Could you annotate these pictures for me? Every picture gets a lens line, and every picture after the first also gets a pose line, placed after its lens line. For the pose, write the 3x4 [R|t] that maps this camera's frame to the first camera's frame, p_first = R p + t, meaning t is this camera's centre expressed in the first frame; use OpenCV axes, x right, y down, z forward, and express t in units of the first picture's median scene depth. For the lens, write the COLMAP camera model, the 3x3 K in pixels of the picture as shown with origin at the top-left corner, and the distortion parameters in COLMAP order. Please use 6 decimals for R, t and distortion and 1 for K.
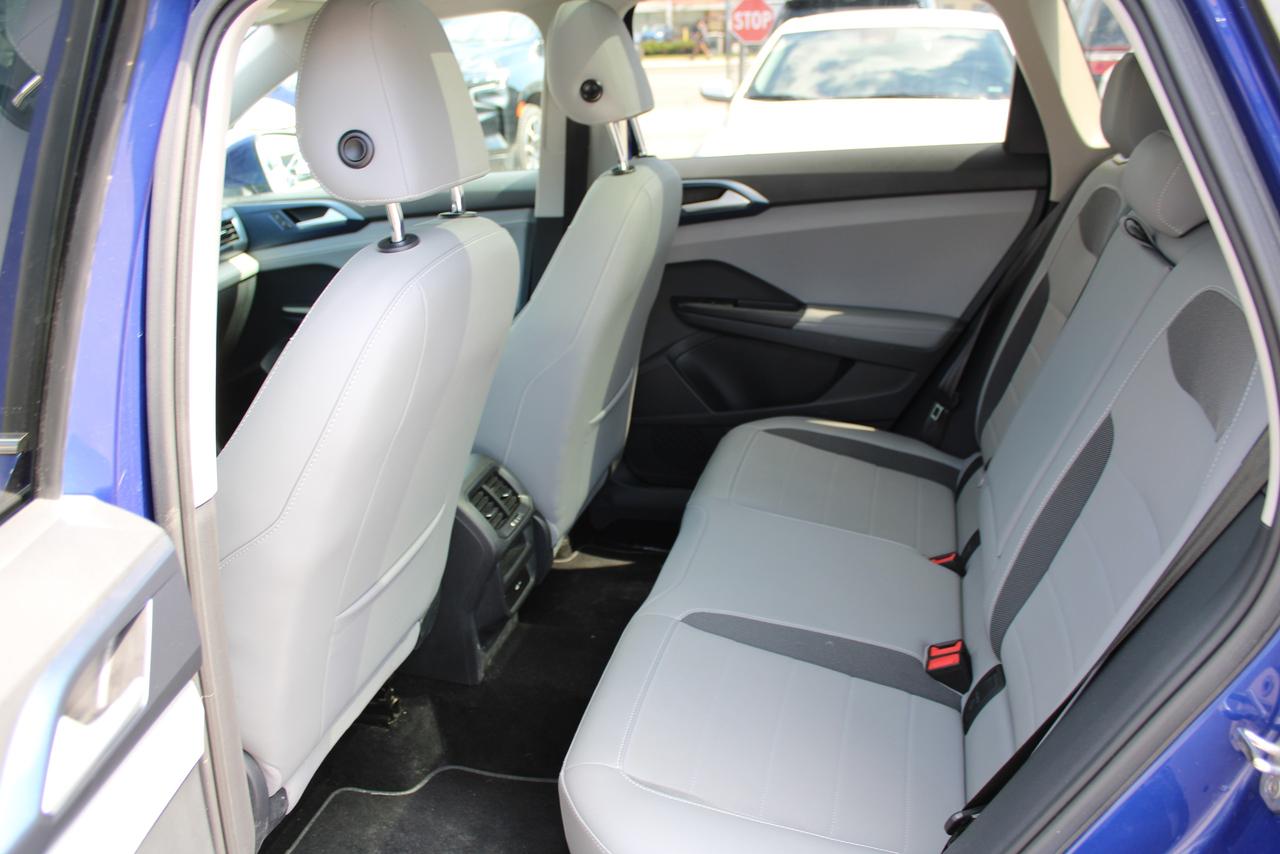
lens RADIAL K [[1081.0, 0, 640.0], [0, 1081.0, 427.0], [0, 0, 1]] dist [-0.142950, 0.117170]
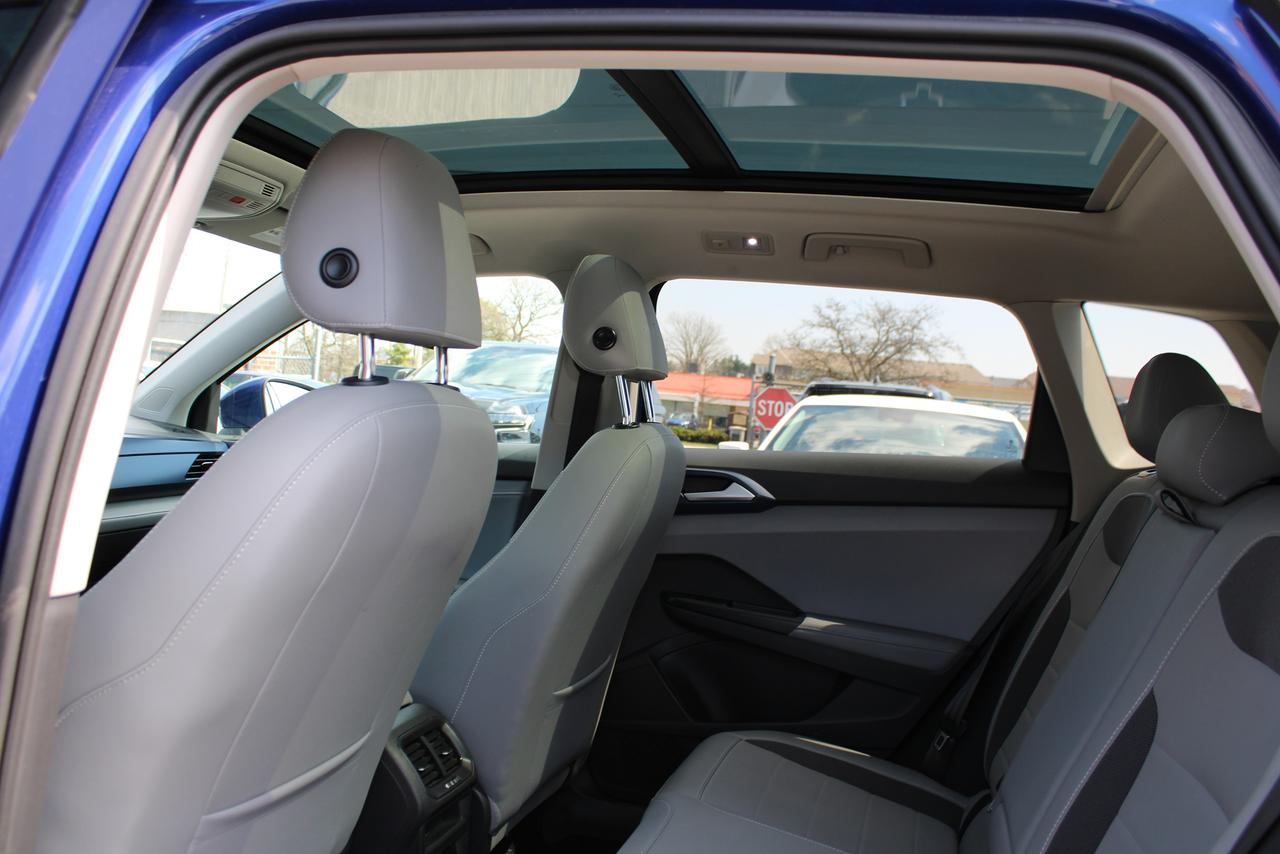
lens RADIAL K [[1081.0, 0, 640.0], [0, 1081.0, 427.0], [0, 0, 1]] dist [-0.142950, 0.117170]
pose [[0.992128, 0.122805, -0.024529, 0.017357], [-0.123722, 0.930861, -0.343789, 0.080552], [-0.019386, 0.344117, 0.938727, 0.084922]]
